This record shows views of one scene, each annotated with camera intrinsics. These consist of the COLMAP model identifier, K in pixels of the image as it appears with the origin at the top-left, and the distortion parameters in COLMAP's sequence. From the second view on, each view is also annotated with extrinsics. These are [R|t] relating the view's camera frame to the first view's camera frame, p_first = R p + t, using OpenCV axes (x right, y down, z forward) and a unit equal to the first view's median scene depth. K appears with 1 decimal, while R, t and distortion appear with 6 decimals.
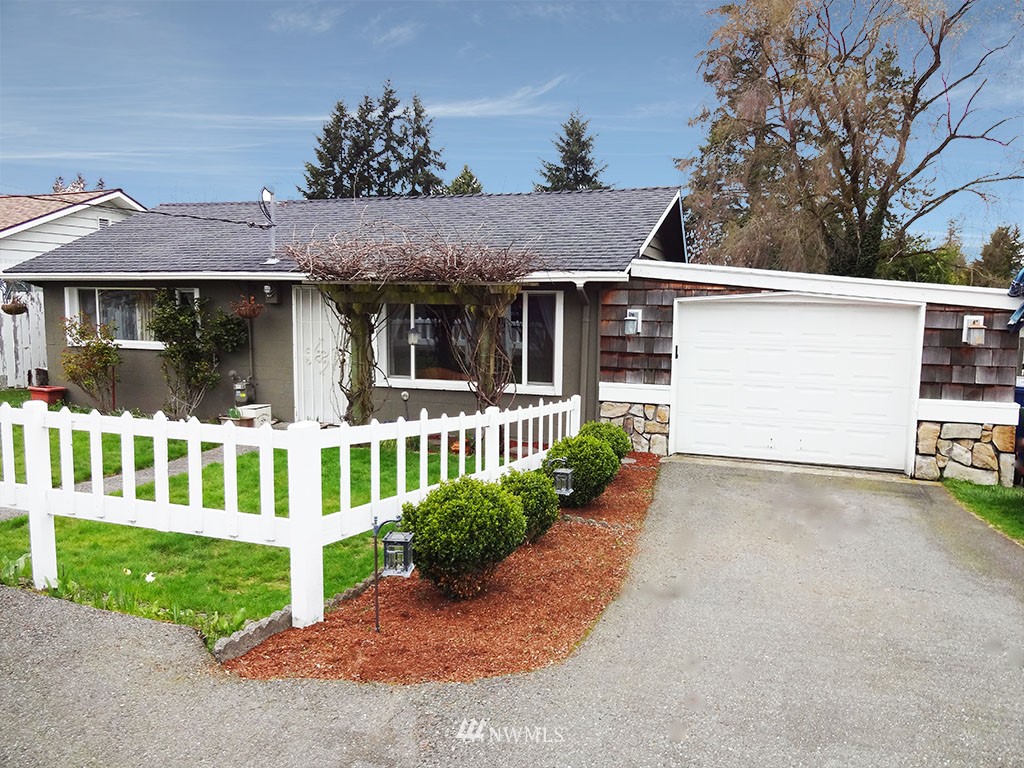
lens RADIAL K [[755.6, 0, 506.5], [0, 755.6, 379.4], [0, 0, 1]] dist [0.001607, -0.008774]
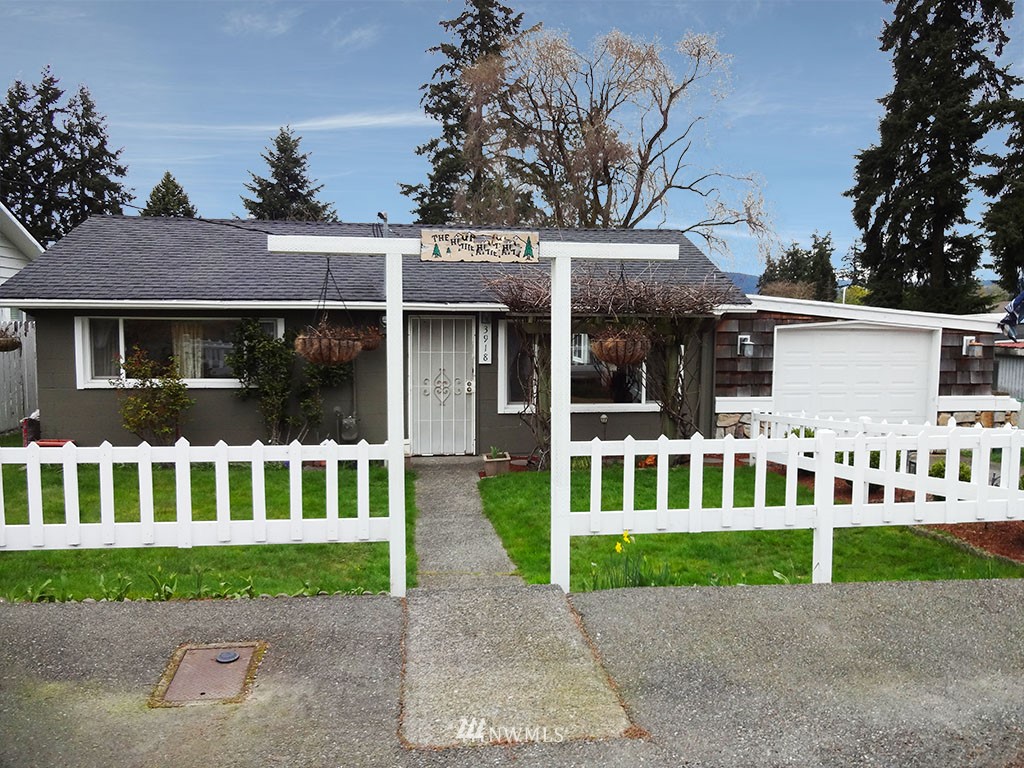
lens RADIAL K [[755.6, 0, 509.6], [0, 755.6, 388.7], [0, 0, 1]] dist [0.001607, -0.008774]
pose [[0.896178, -0.046715, 0.441228, -0.594525], [0.052108, 0.998641, -0.000105, -0.022898], [-0.440624, 0.023085, 0.897395, 0.071739]]
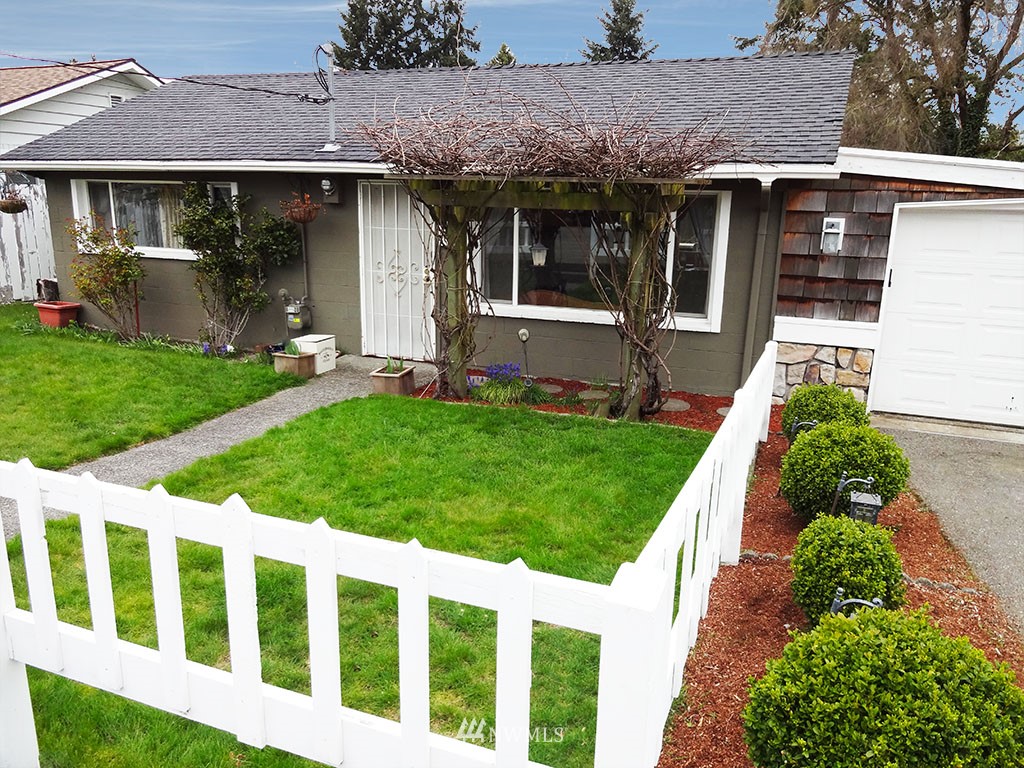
lens RADIAL K [[755.6, 0, 508.4], [0, 755.6, 375.2], [0, 0, 1]] dist [0.001607, -0.008774]
pose [[0.999525, 0.014970, -0.026929, -0.104490], [-0.011322, 0.991335, 0.130868, -0.029002], [0.028654, -0.130501, 0.991034, 0.210355]]
